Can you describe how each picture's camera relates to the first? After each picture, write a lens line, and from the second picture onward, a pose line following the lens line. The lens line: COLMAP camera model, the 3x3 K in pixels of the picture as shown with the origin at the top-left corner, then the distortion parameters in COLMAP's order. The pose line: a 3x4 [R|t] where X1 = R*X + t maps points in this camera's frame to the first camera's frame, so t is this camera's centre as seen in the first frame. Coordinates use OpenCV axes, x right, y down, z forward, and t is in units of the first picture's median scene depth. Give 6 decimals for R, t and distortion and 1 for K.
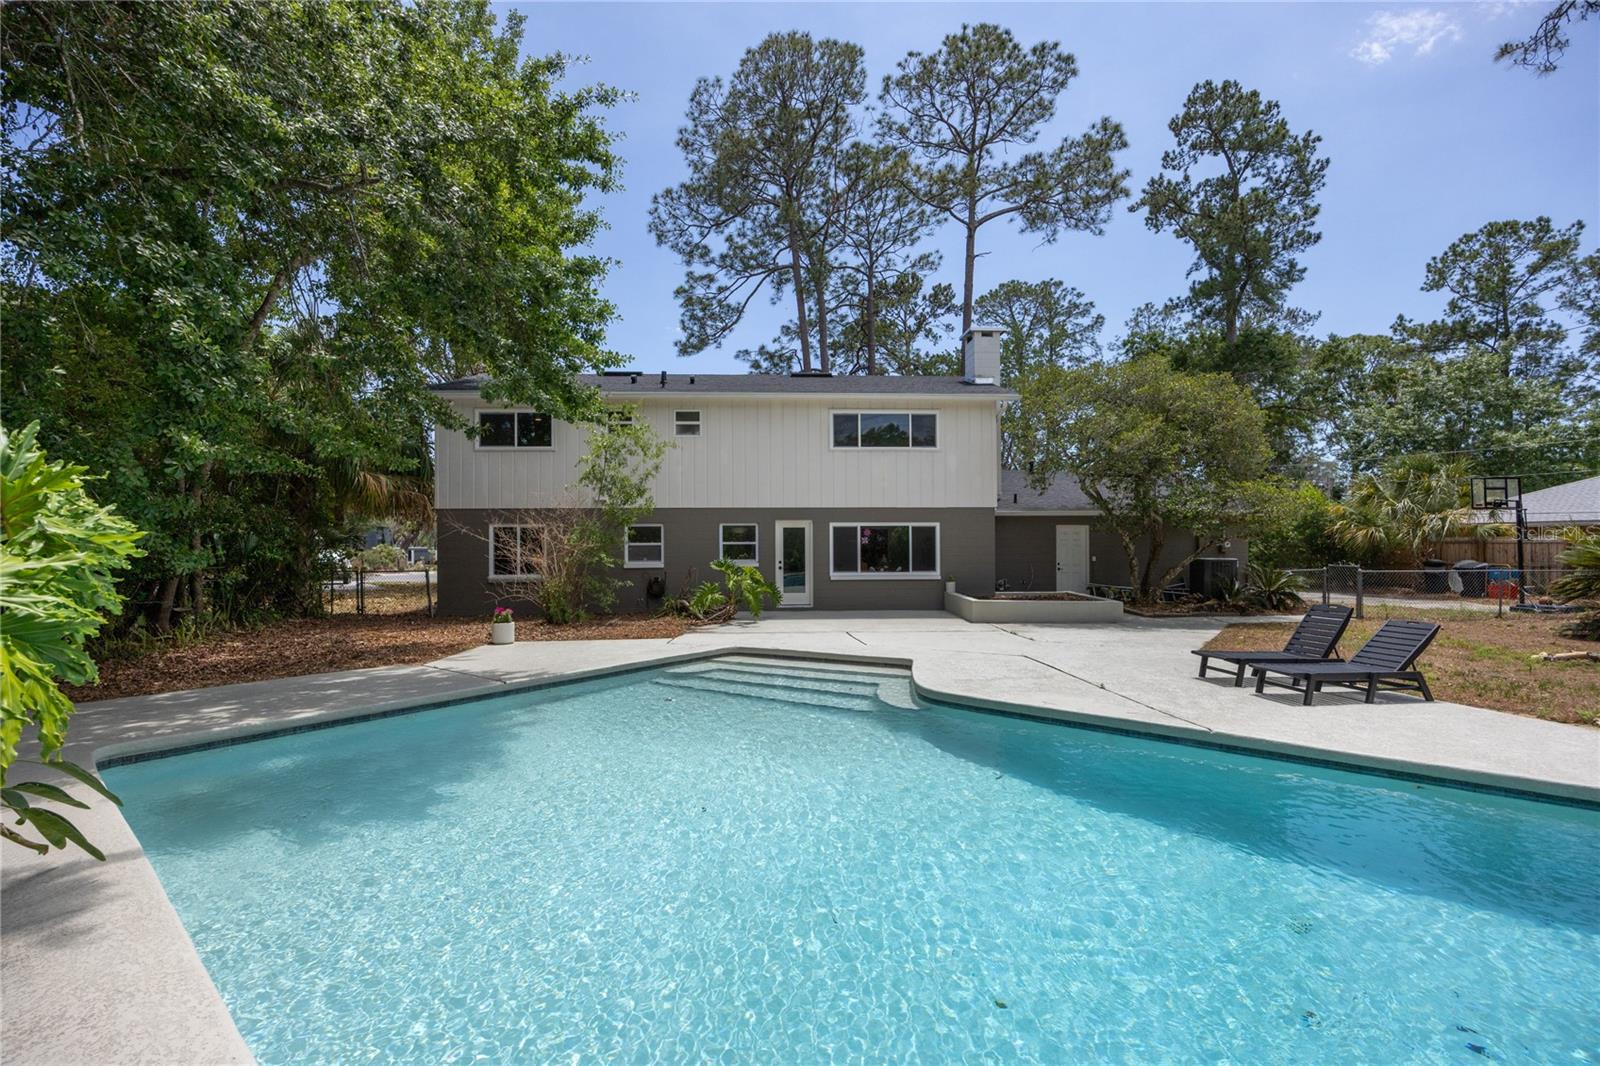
lens RADIAL K [[700.9, 0, 803.0], [0, 700.9, 536.6], [0, 0, 1]] dist [-0.010205, 0.000280]
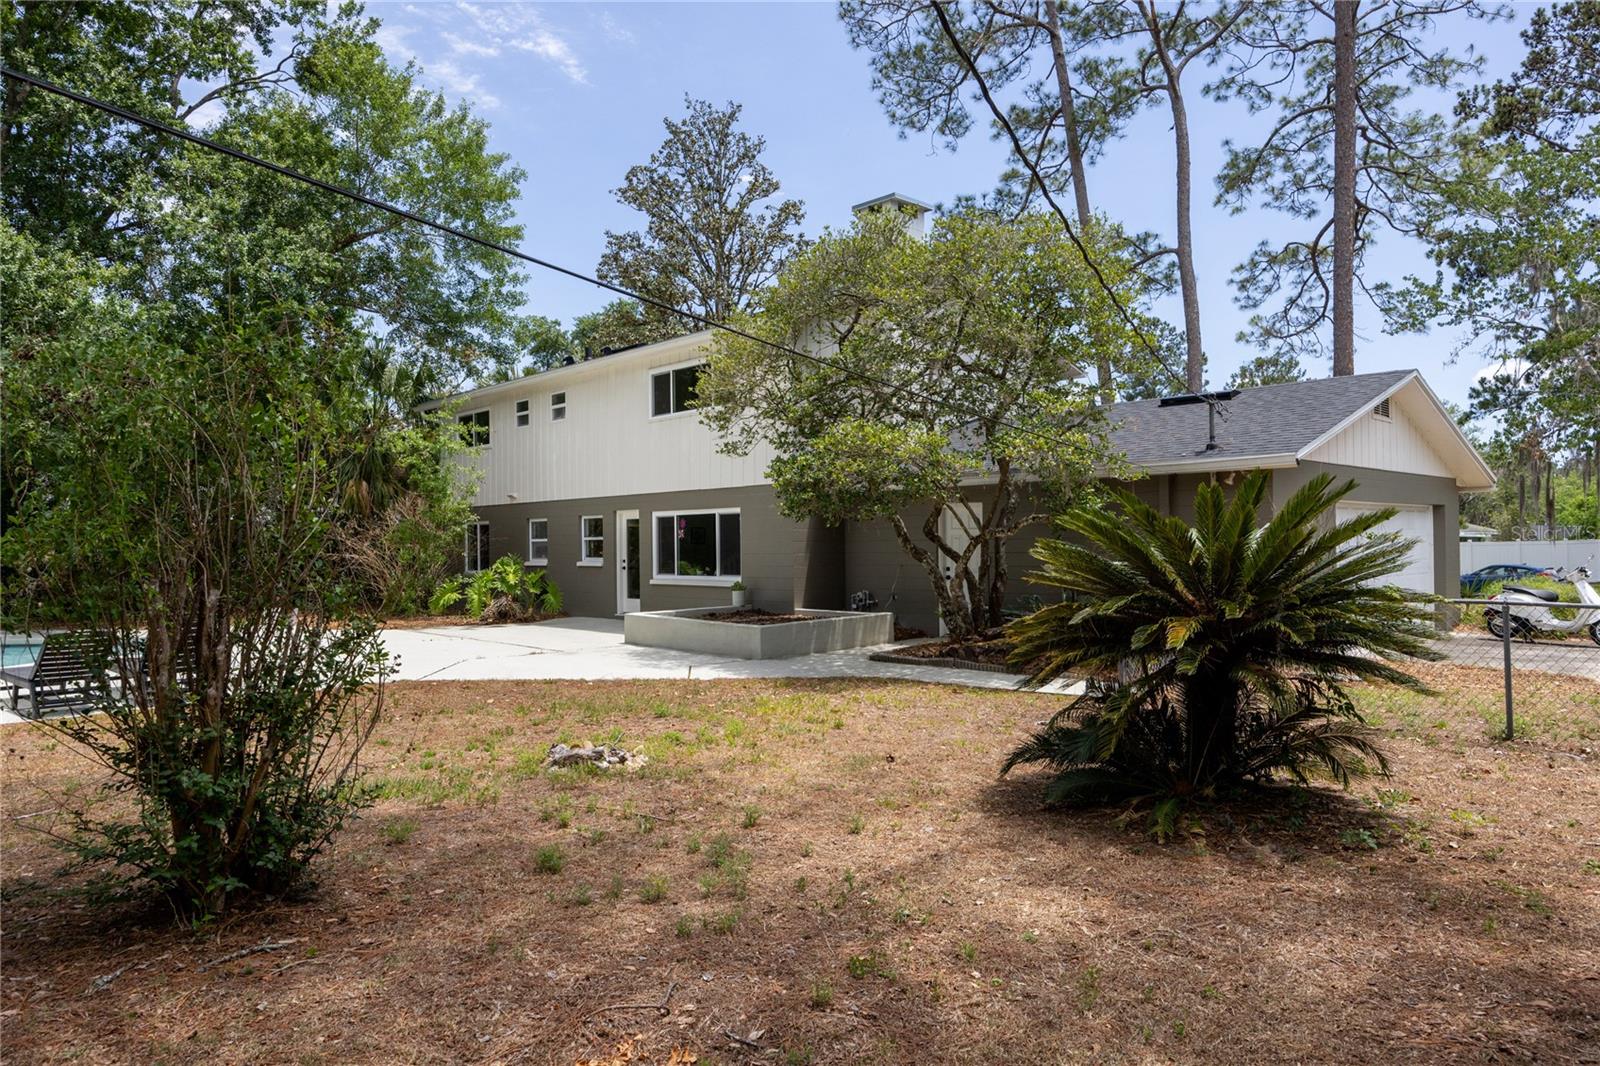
lens RADIAL K [[1028.0, 0, 803.9], [0, 1028.0, 542.7], [0, 0, 1]] dist [-0.017228, 0.000621]
pose [[0.655971, -0.003301, -0.754779, 1.027986], [0.016647, 0.999810, 0.010094, 0.006090], [0.754602, -0.019186, 0.655902, 0.361228]]
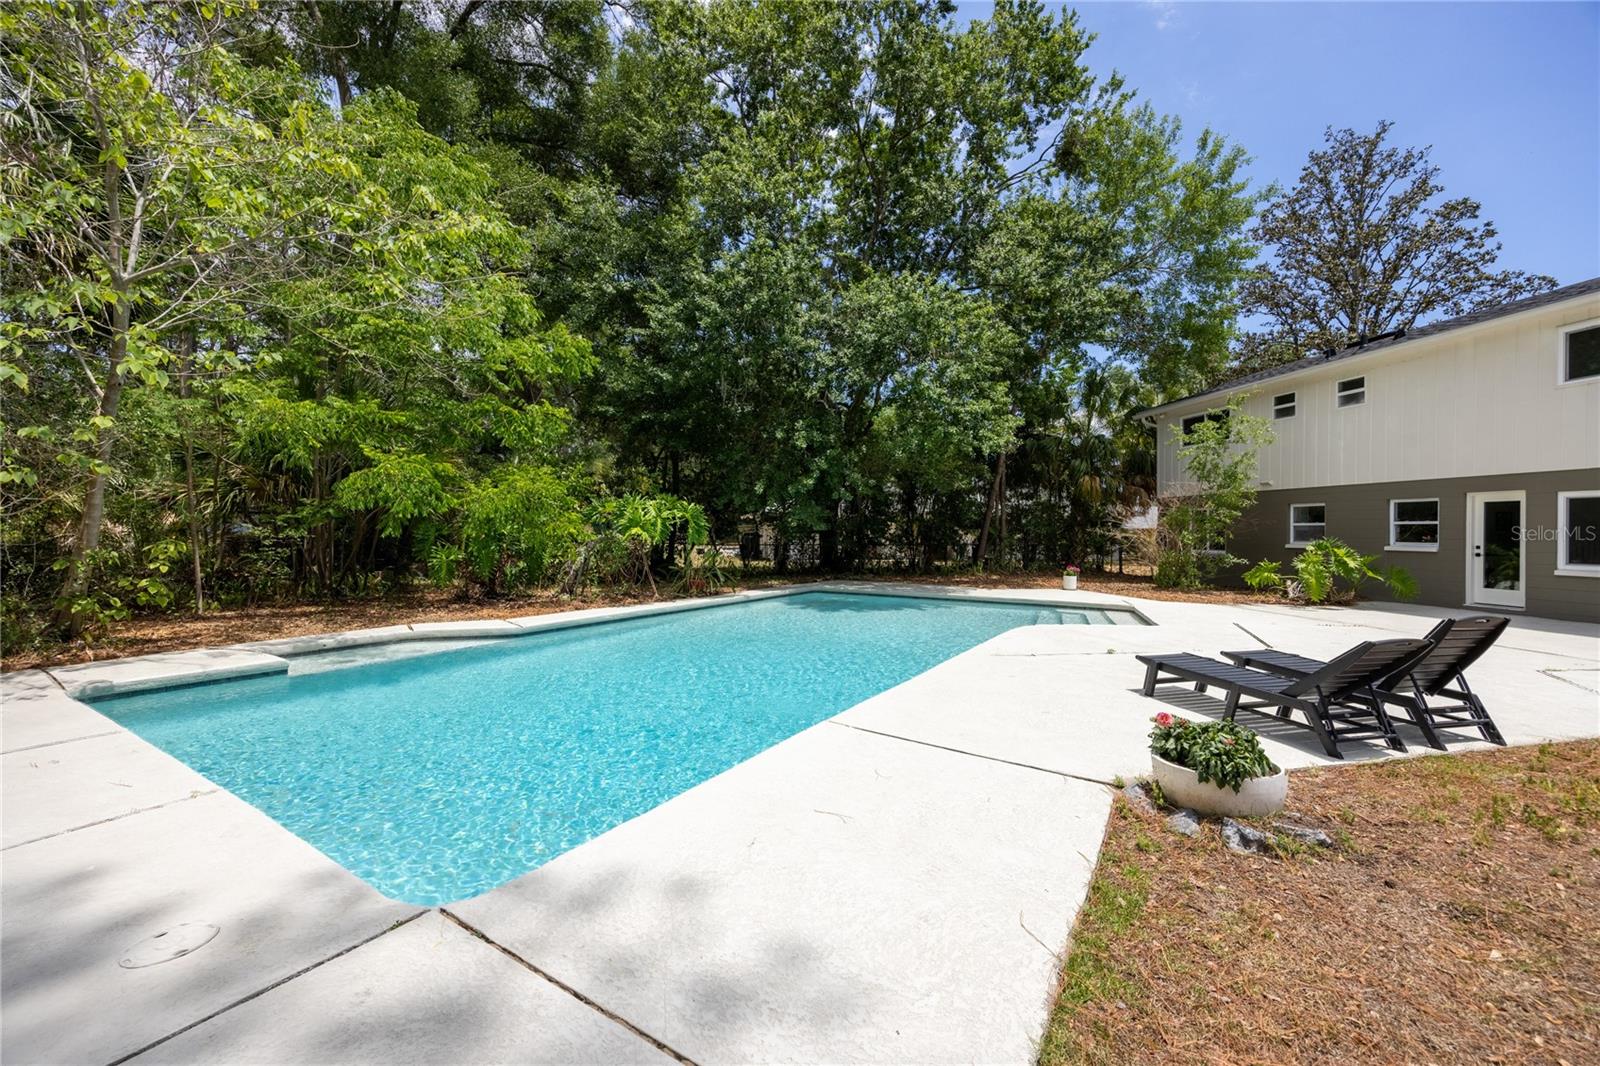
lens RADIAL K [[634.1, 0, 804.3], [0, 634.1, 531.2], [0, 0, 1]] dist [0.012233, -0.002914]
pose [[0.117026, 0.008694, -0.993091, 0.576746], [0.006868, 0.999931, 0.009564, 0.007321], [0.993105, -0.007940, 0.116958, 0.186015]]
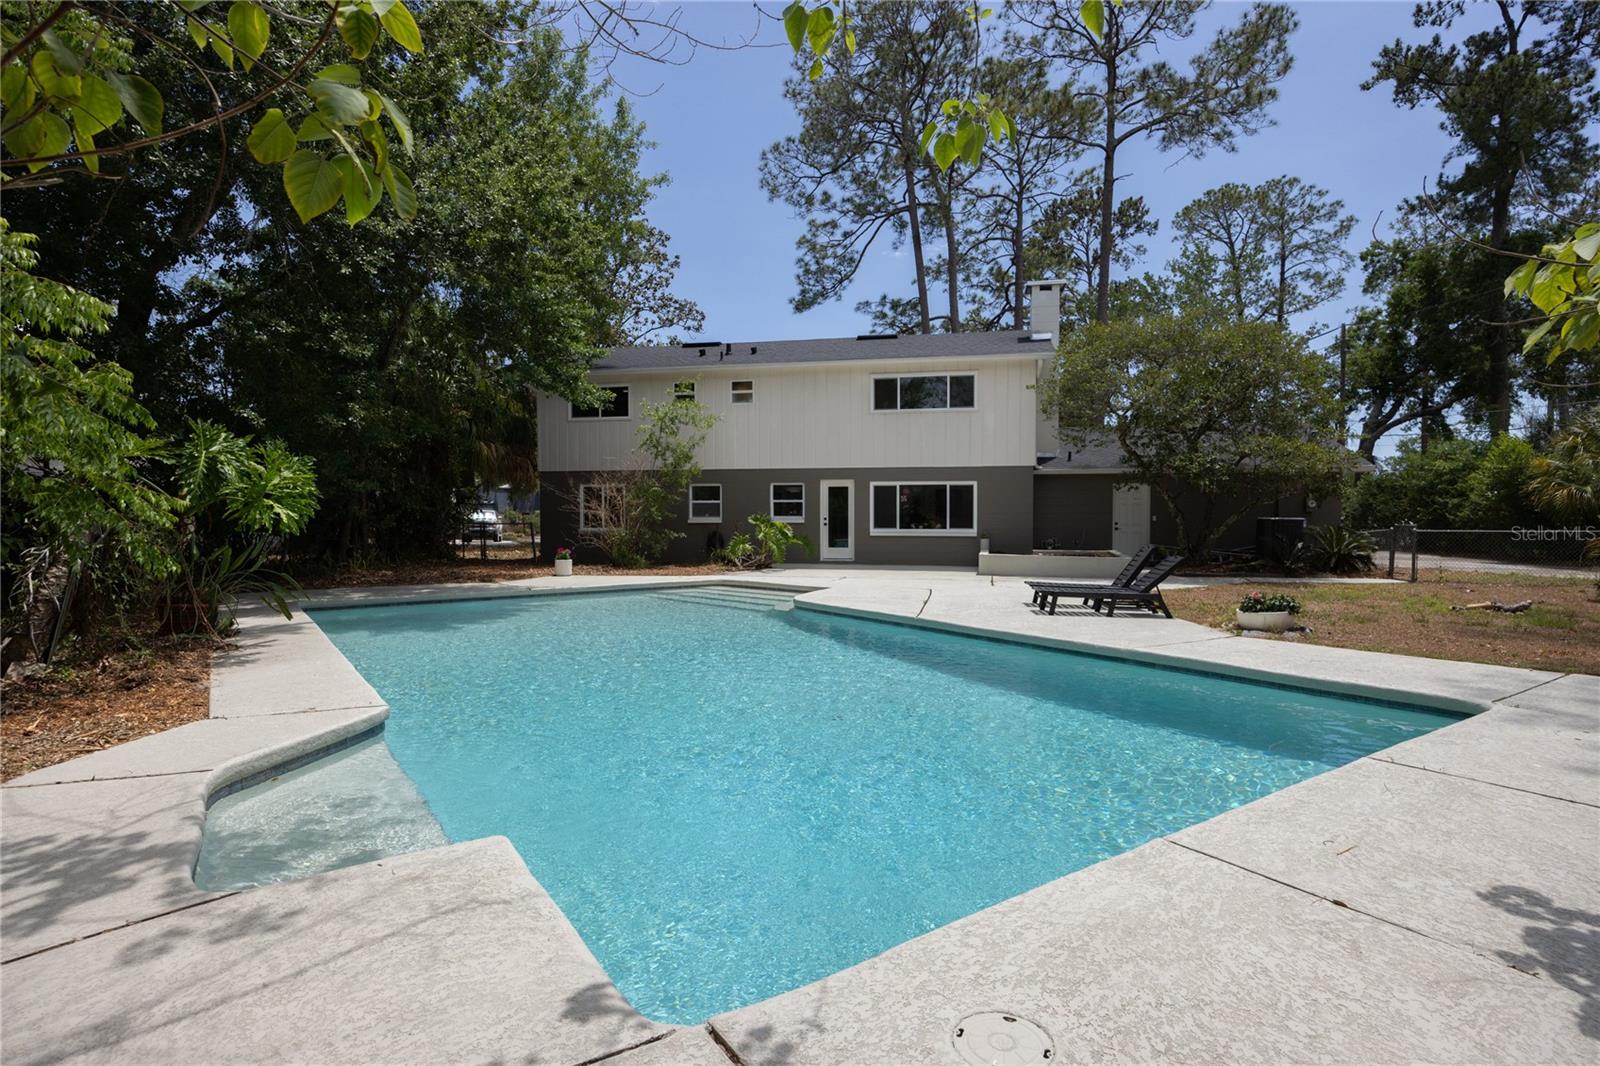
lens RADIAL K [[831.2, 0, 800.8], [0, 831.2, 534.2], [0, 0, 1]] dist [-0.001643, -0.001508]
pose [[0.966311, 0.011280, -0.257130, 0.259851], [-0.001526, 0.999273, 0.038102, 0.011495], [0.257373, -0.036426, 0.965625, -0.243503]]
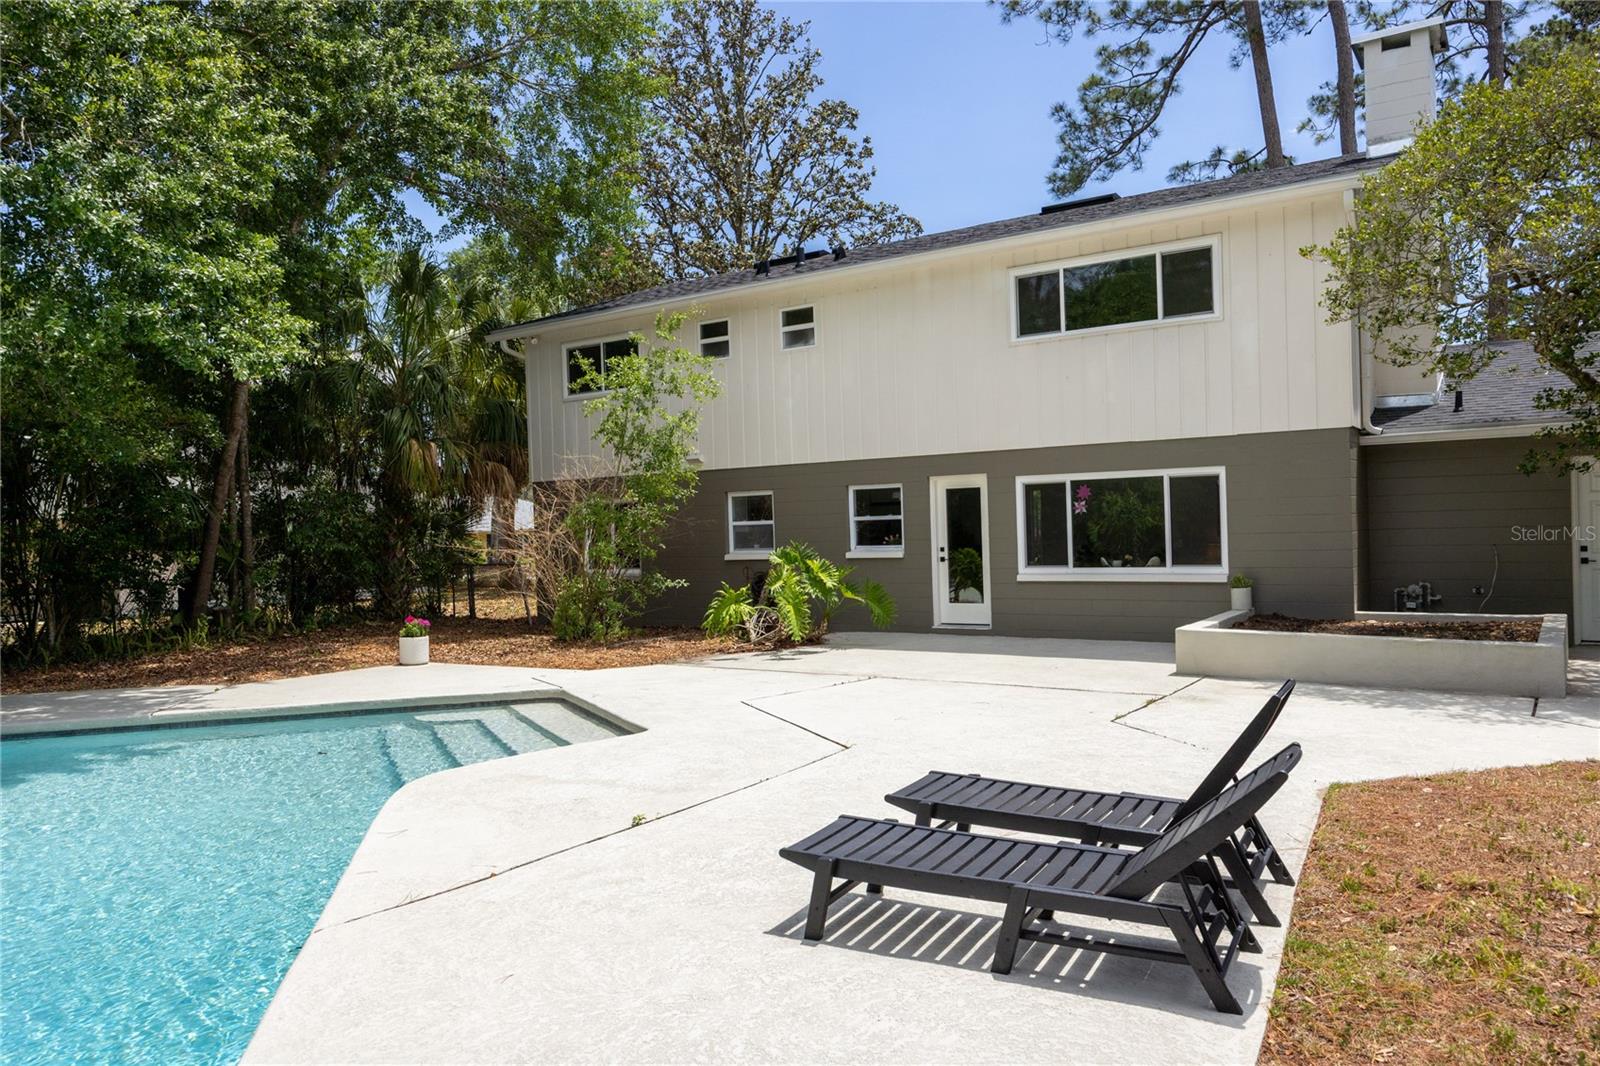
lens RADIAL K [[1112.1, 0, 802.9], [0, 1112.1, 535.6], [0, 0, 1]] dist [-0.003063, -0.004041]
pose [[0.797272, -0.012859, -0.603483, 0.428005], [0.033613, 0.999168, 0.023116, 0.000372], [0.602683, -0.038715, 0.797041, 0.202665]]
